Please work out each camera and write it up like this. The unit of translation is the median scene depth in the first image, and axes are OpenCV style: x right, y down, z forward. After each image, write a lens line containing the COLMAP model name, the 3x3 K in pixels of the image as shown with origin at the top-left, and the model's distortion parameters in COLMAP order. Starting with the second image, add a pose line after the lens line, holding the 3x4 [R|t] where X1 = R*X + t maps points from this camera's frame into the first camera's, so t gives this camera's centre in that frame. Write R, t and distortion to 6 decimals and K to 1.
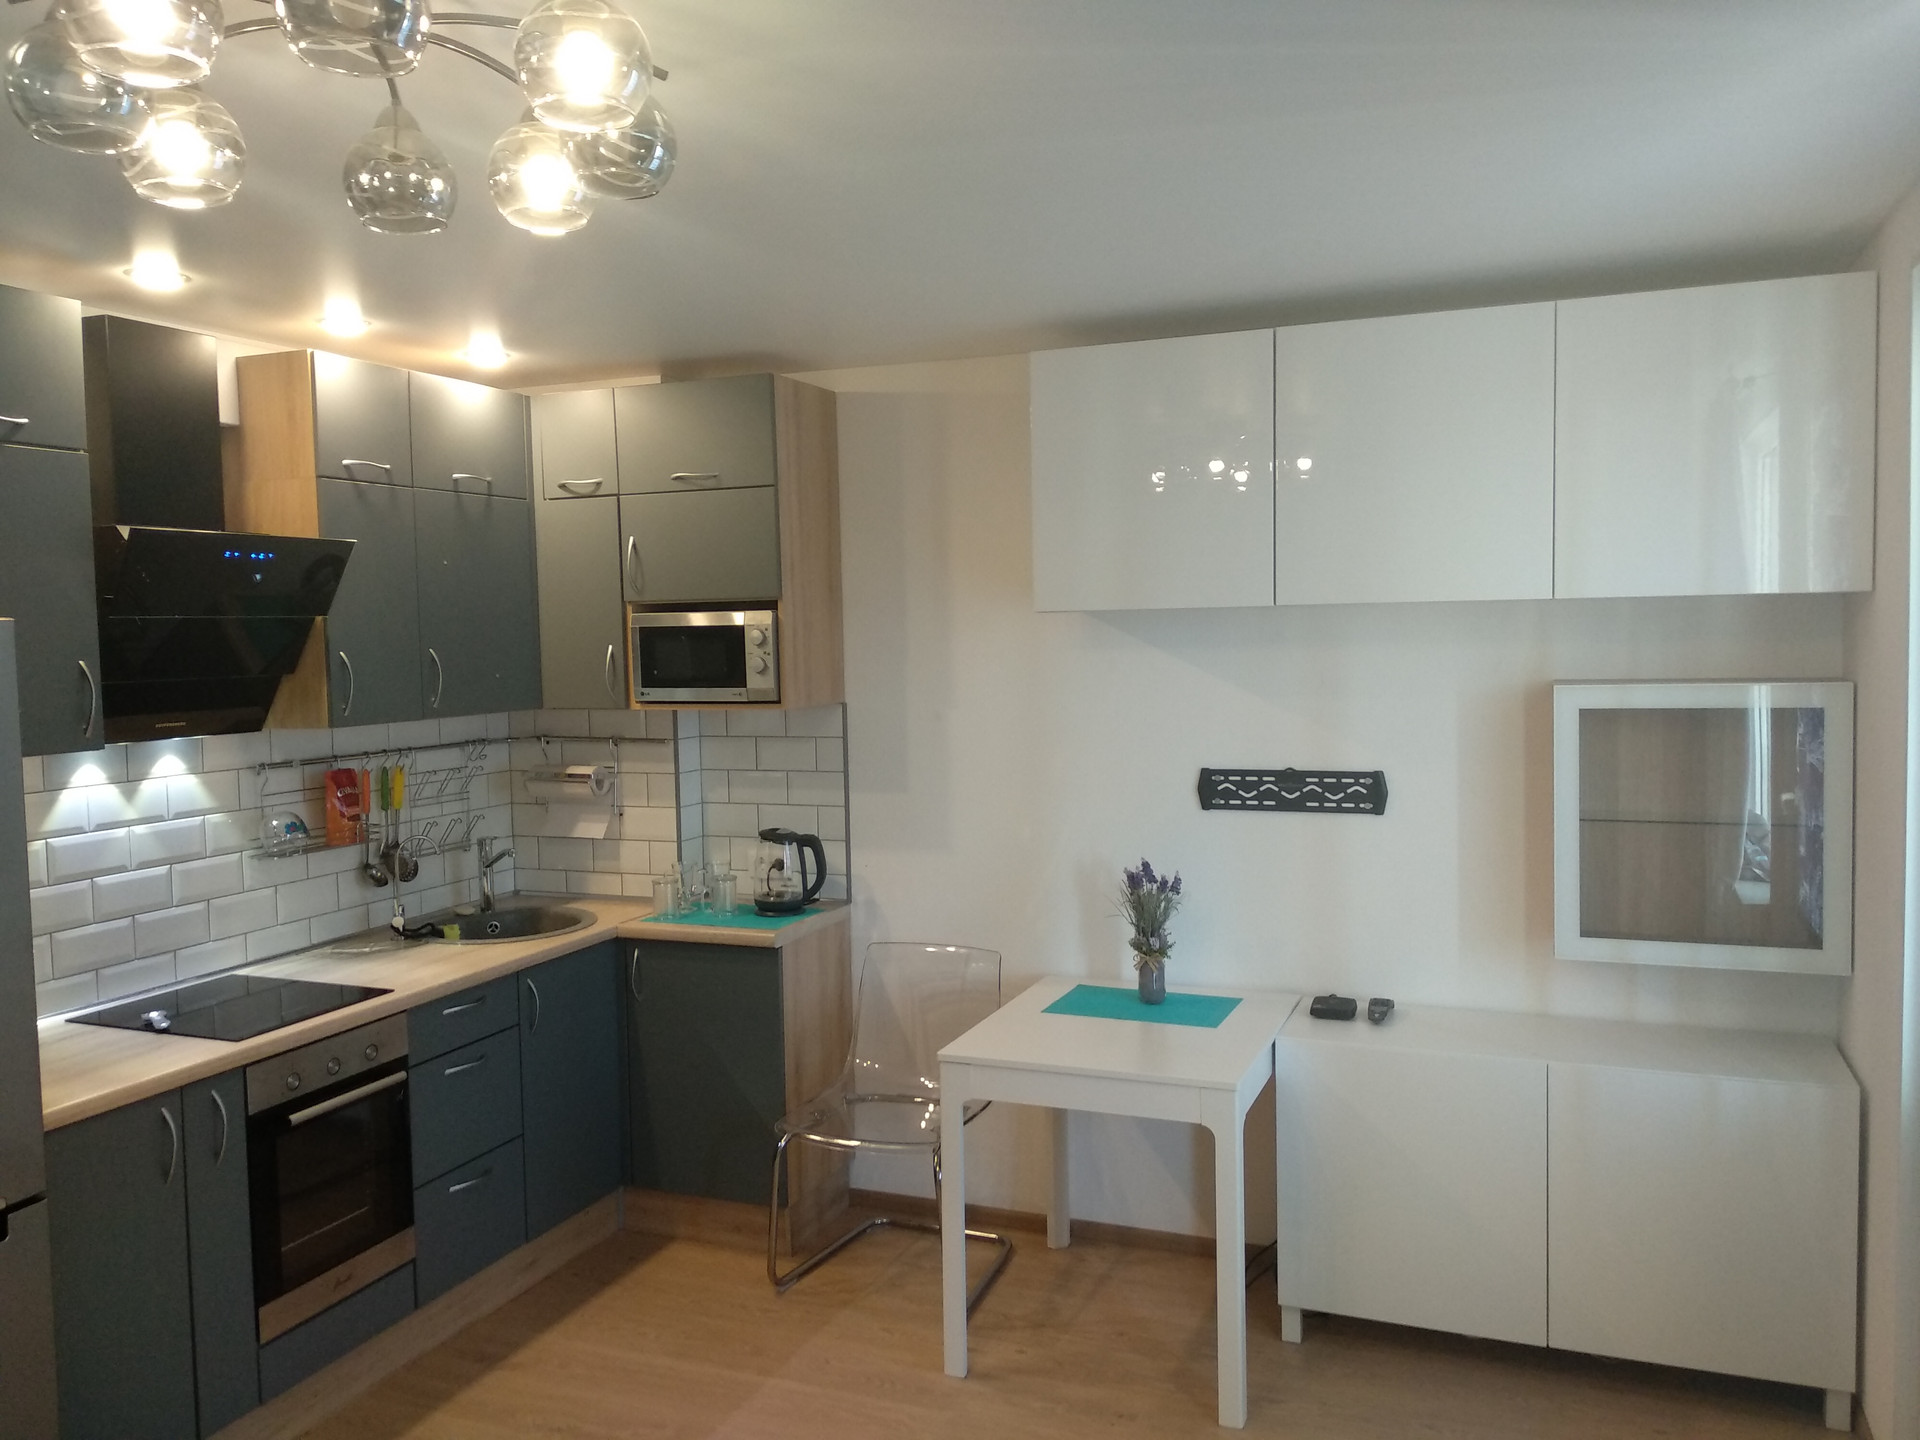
lens RADIAL K [[1474.8, 0, 960.0], [0, 1474.8, 720.0], [0, 0, 1]] dist [0.055821, -0.080622]
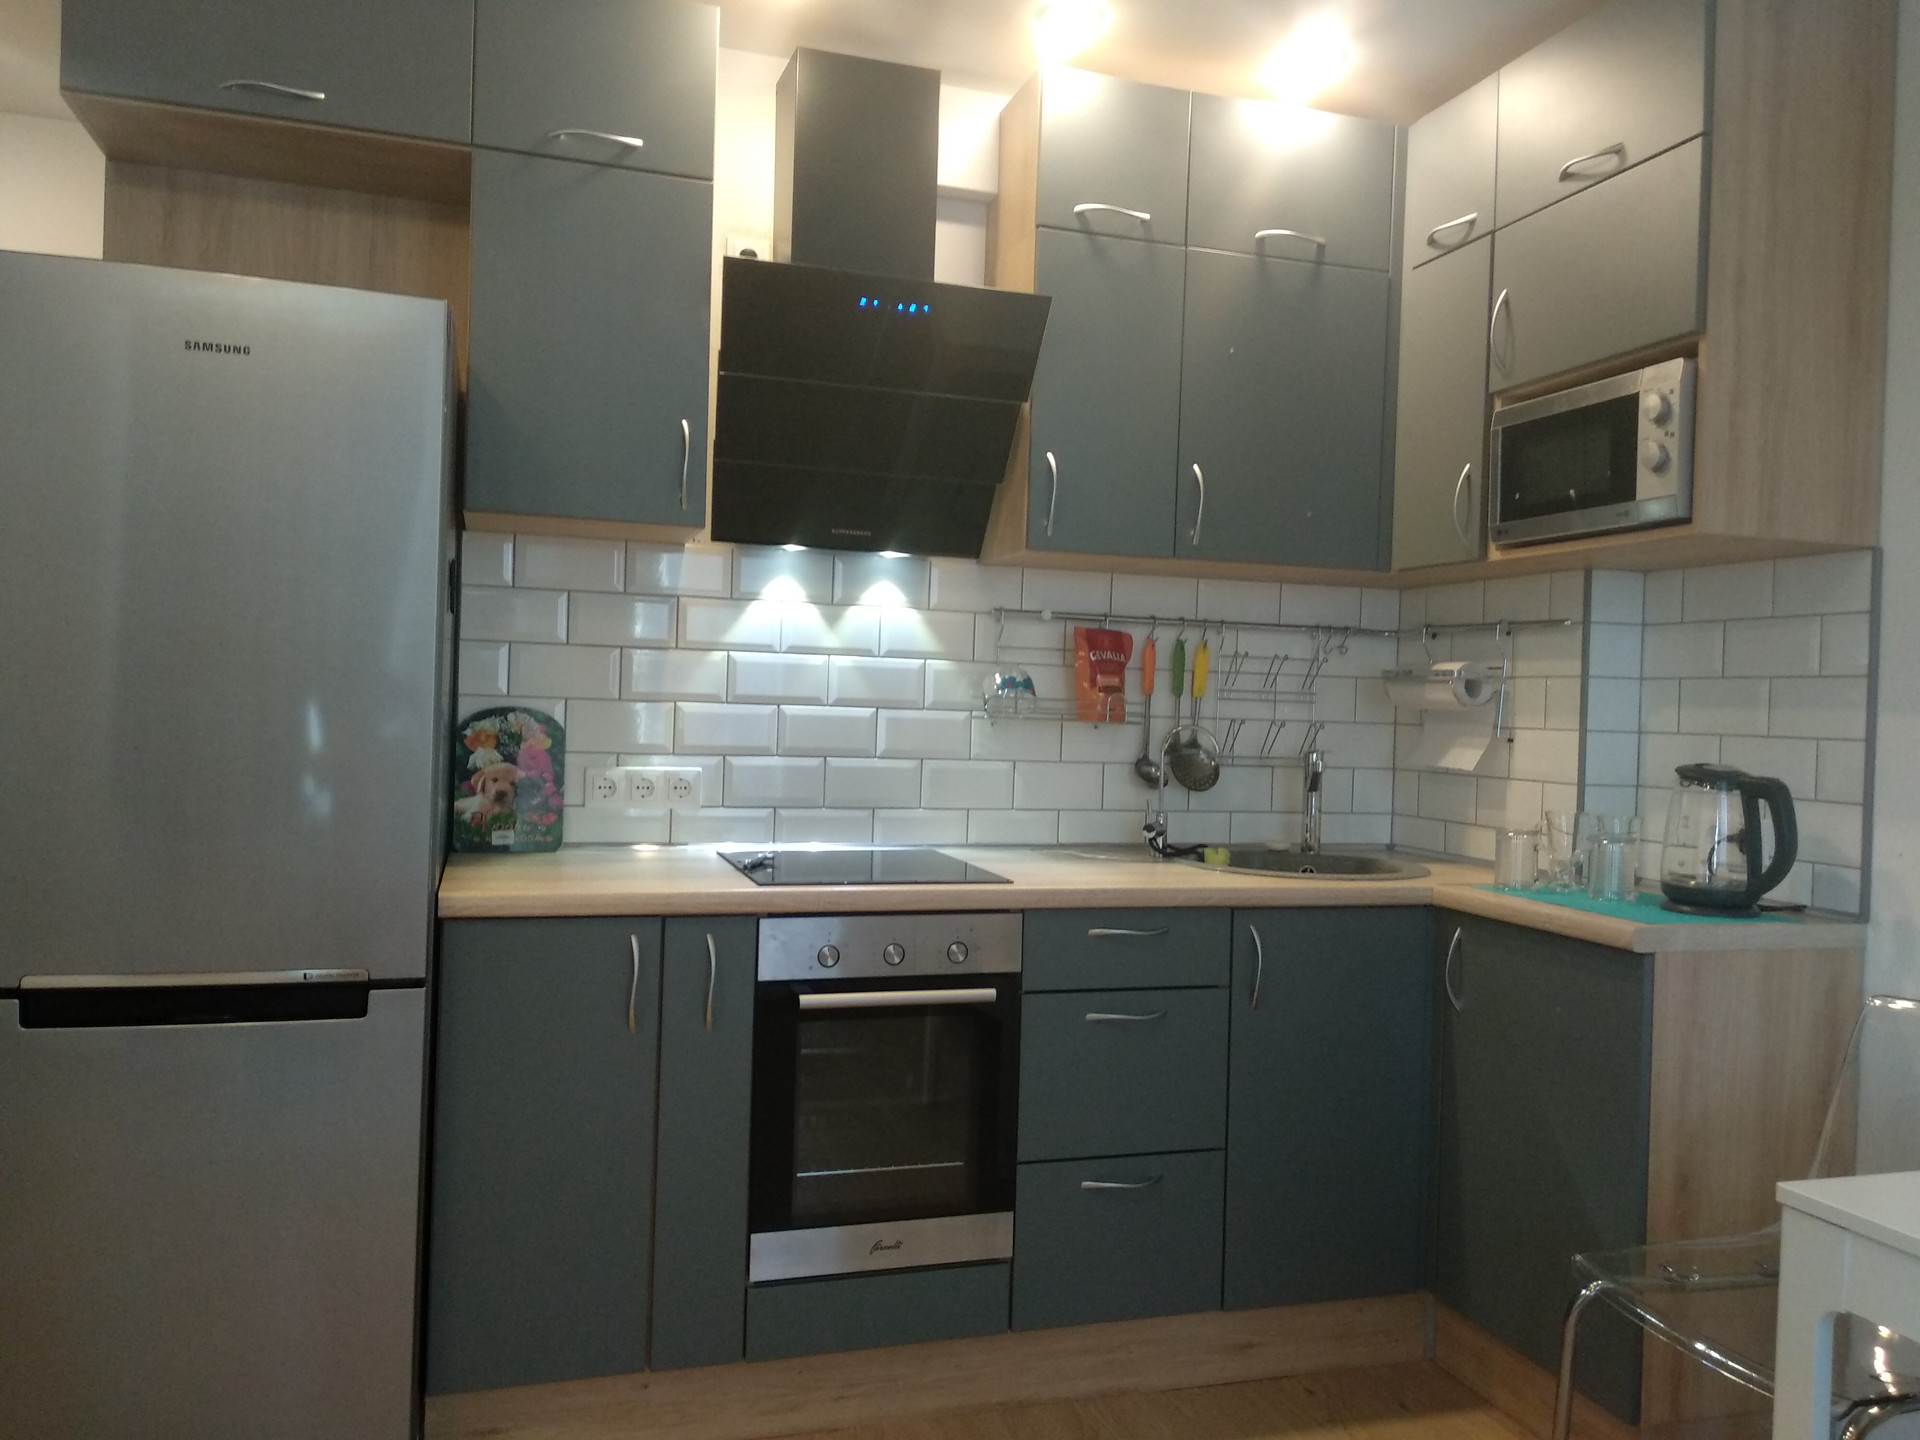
lens RADIAL K [[1474.8, 0, 960.0], [0, 1474.8, 720.0], [0, 0, 1]] dist [0.055821, -0.080622]
pose [[0.639452, 0.052122, -0.767062, 0.137498], [-0.093385, 0.995578, -0.010199, 0.094136], [0.763139, 0.078154, 0.641491, 0.425371]]
